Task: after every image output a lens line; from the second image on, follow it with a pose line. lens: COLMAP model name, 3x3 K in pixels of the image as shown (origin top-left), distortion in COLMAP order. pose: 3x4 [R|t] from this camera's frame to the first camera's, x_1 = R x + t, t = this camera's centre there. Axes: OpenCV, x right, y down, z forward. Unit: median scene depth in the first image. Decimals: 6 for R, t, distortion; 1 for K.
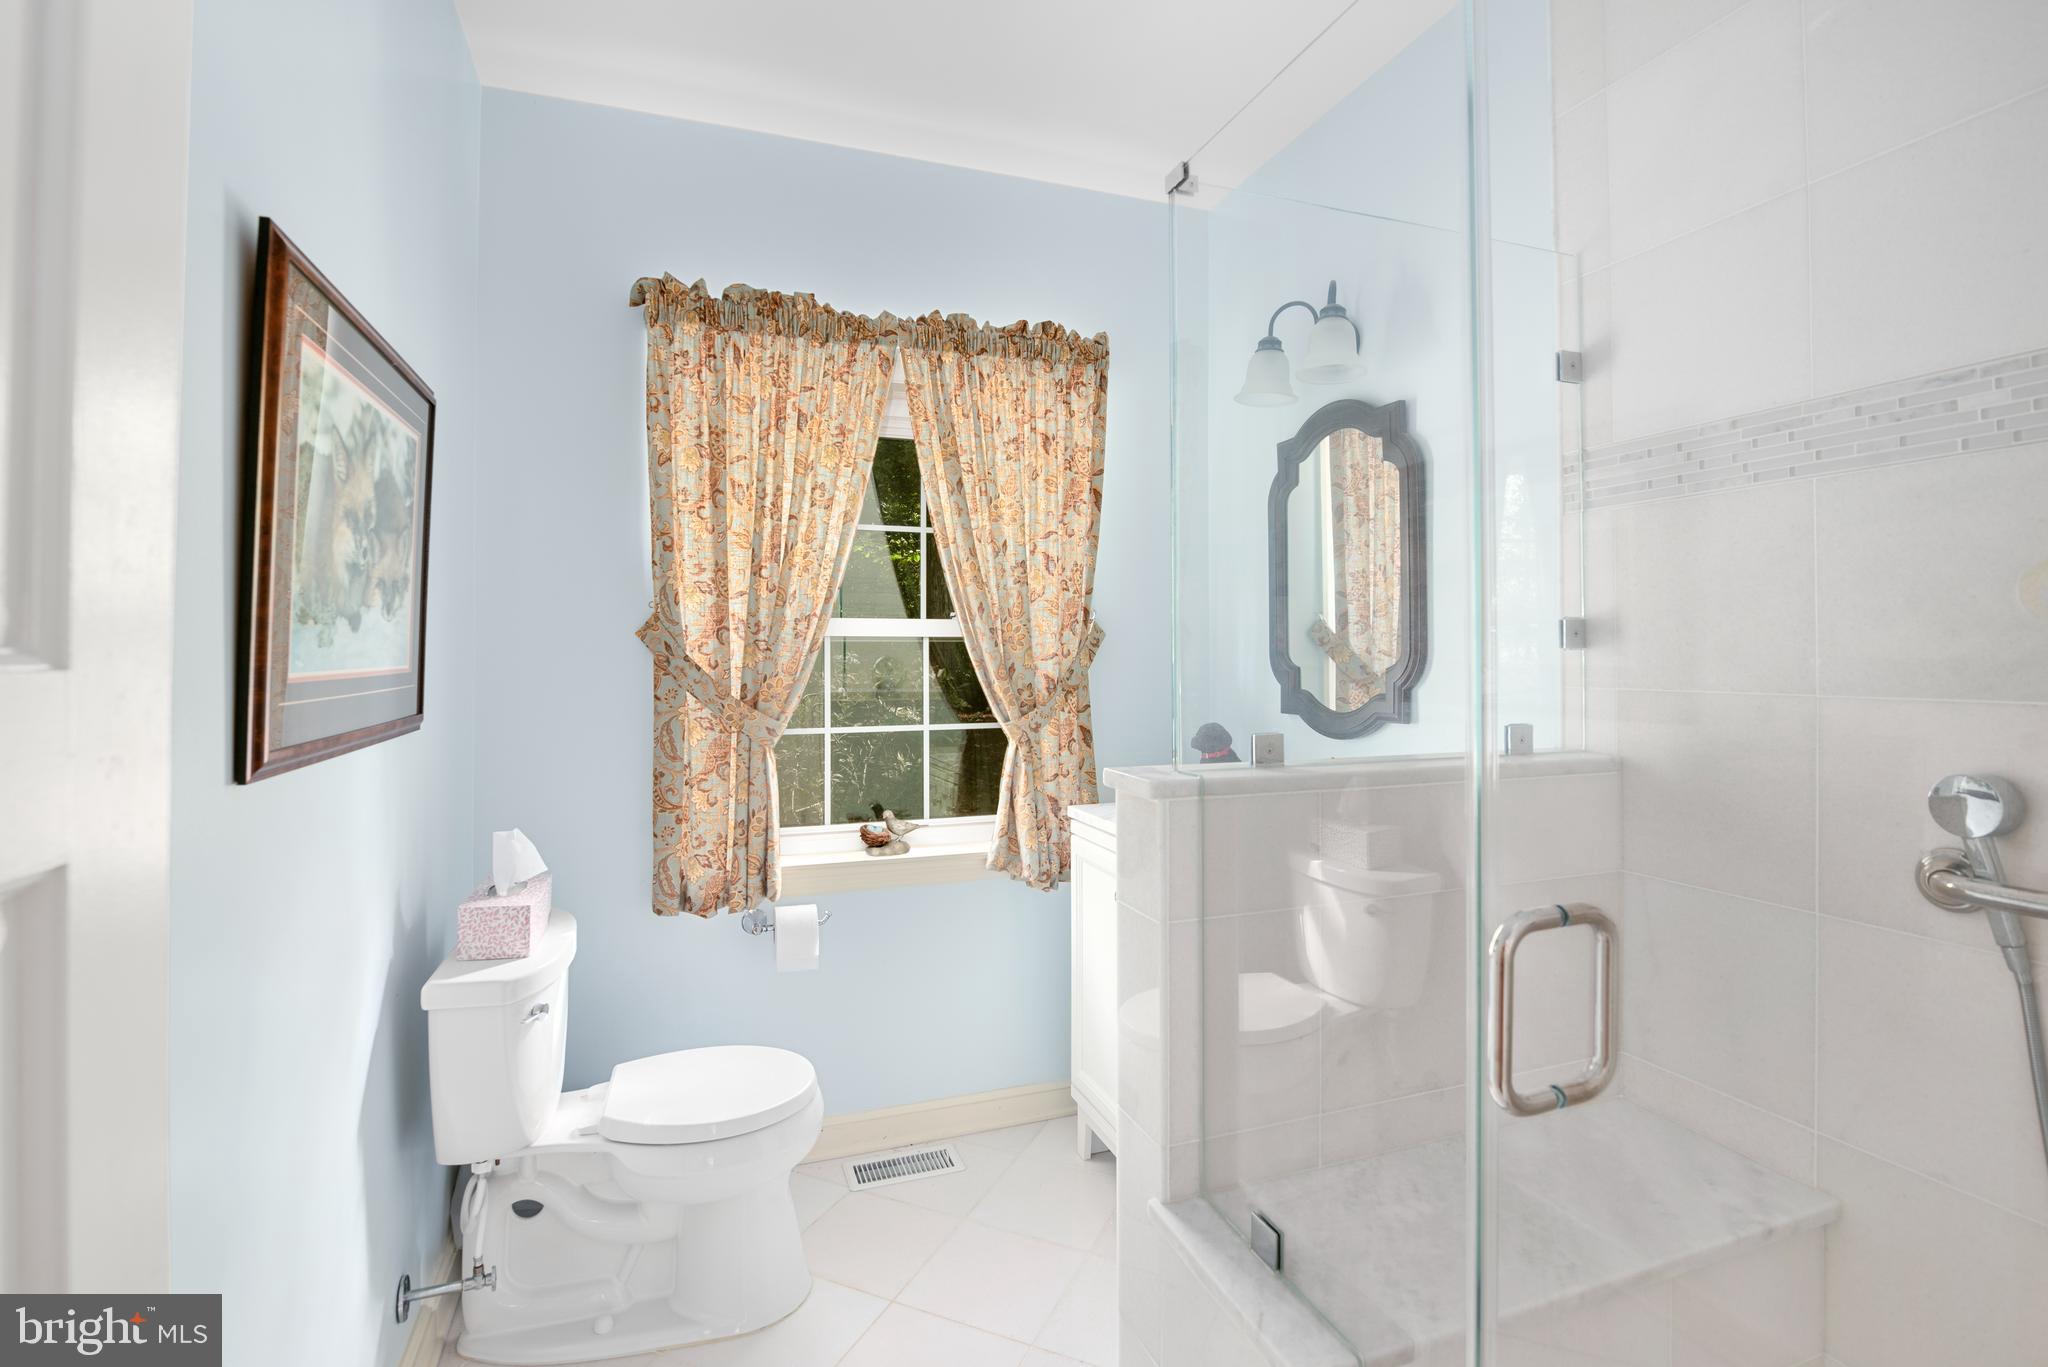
lens RADIAL K [[941.1, 0, 1021.7], [0, 941.1, 674.9], [0, 0, 1]] dist [-0.017600, -0.000674]
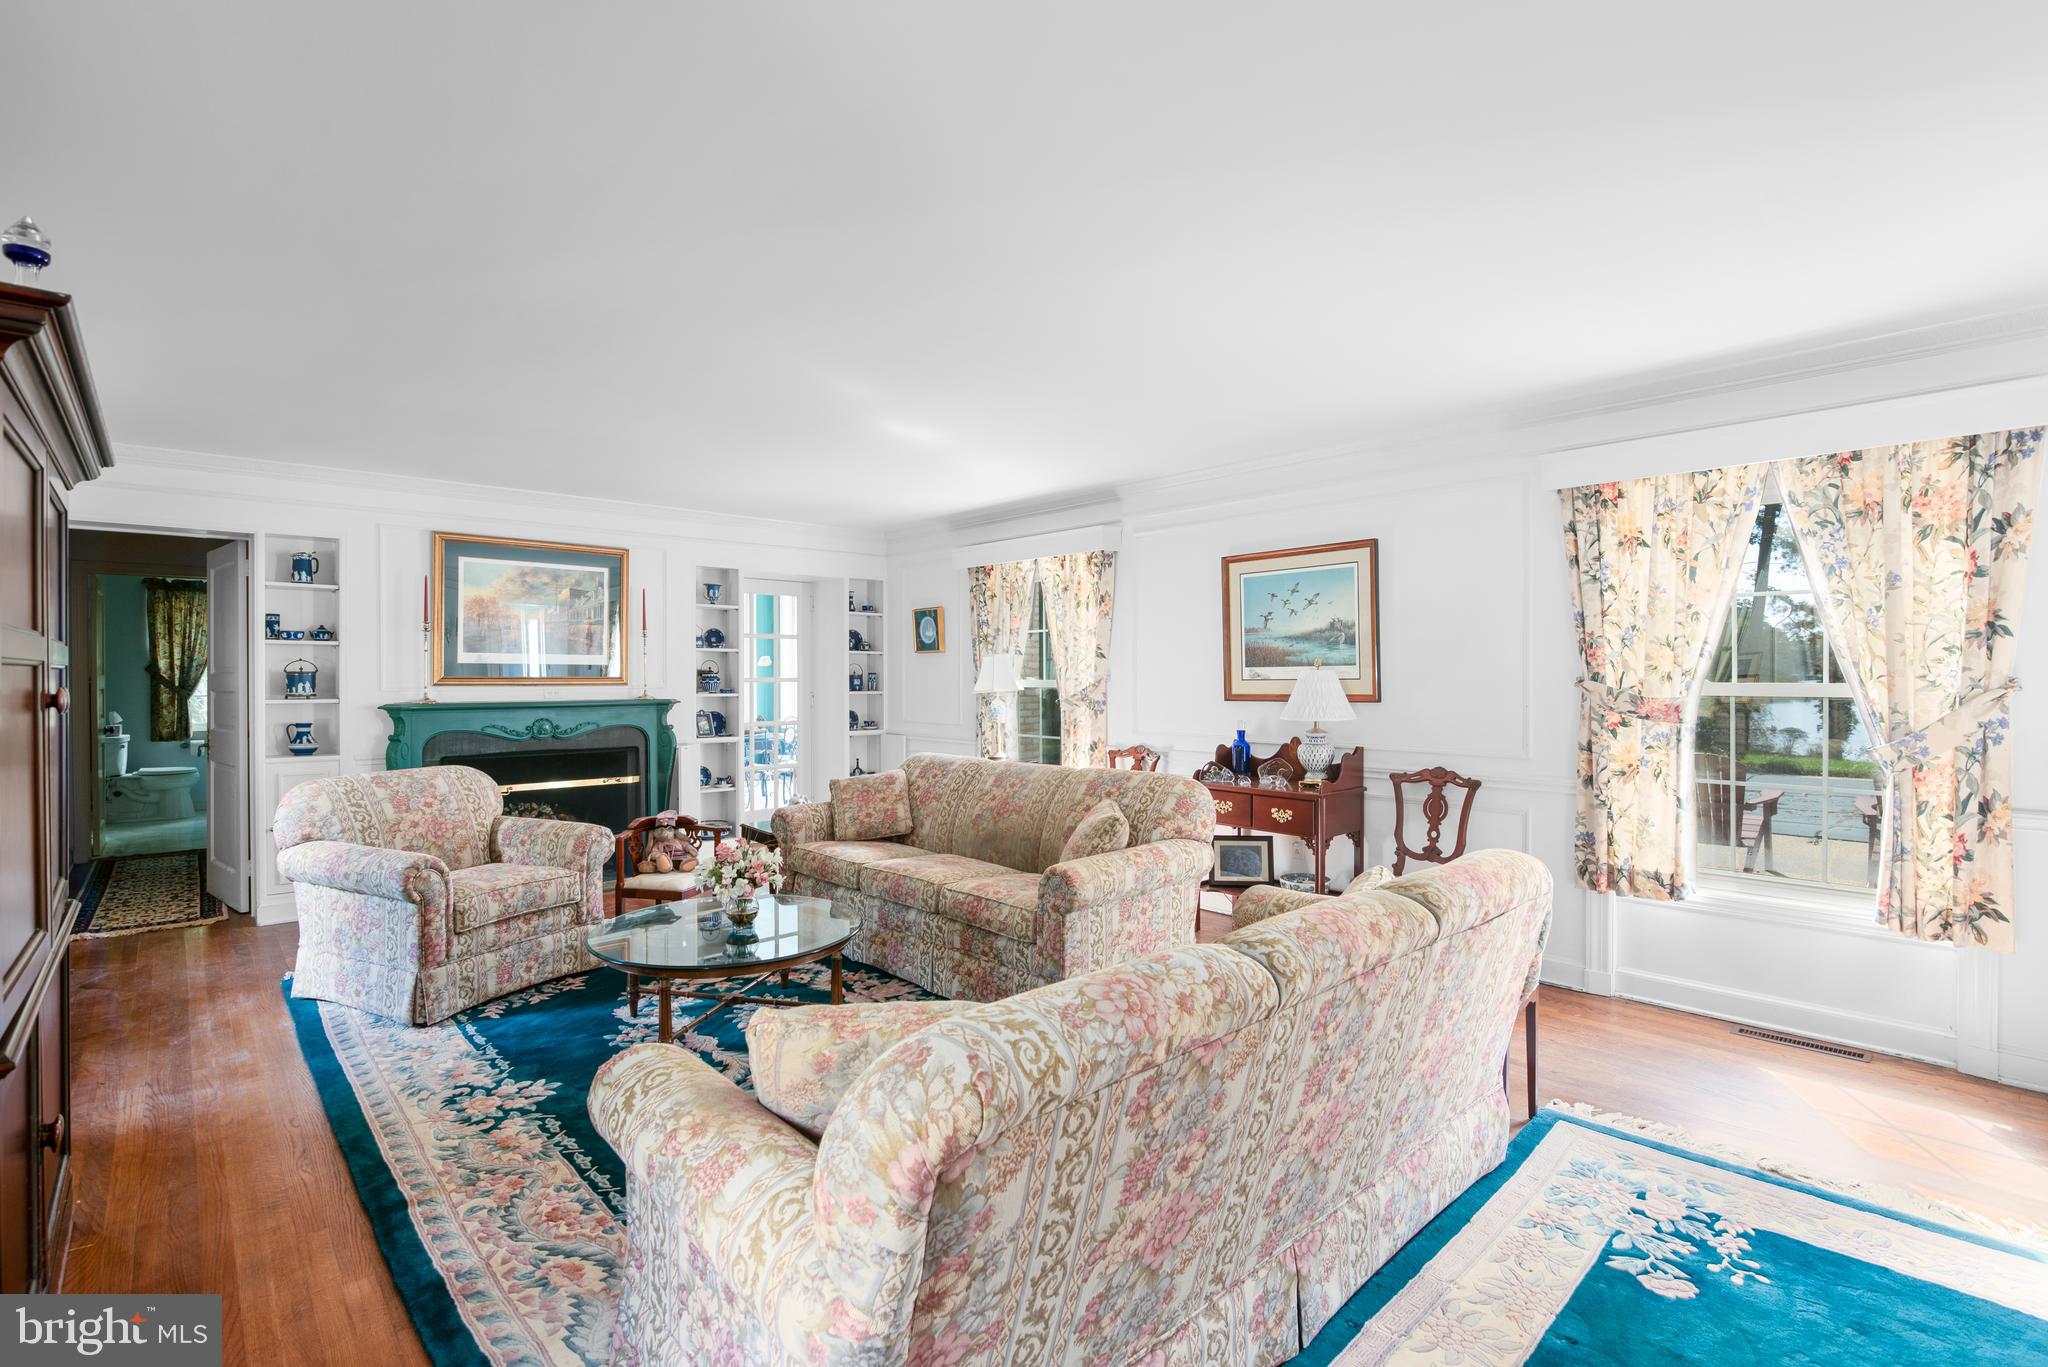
lens RADIAL K [[941.1, 0, 1029.9], [0, 941.1, 683.5], [0, 0, 1]] dist [-0.017600, -0.000674]
pose [[0.920489, -0.004400, 0.390743, 1.455244], [0.001801, 0.999974, 0.007017, -0.004916], [-0.390764, -0.005756, 0.920473, -3.930156]]
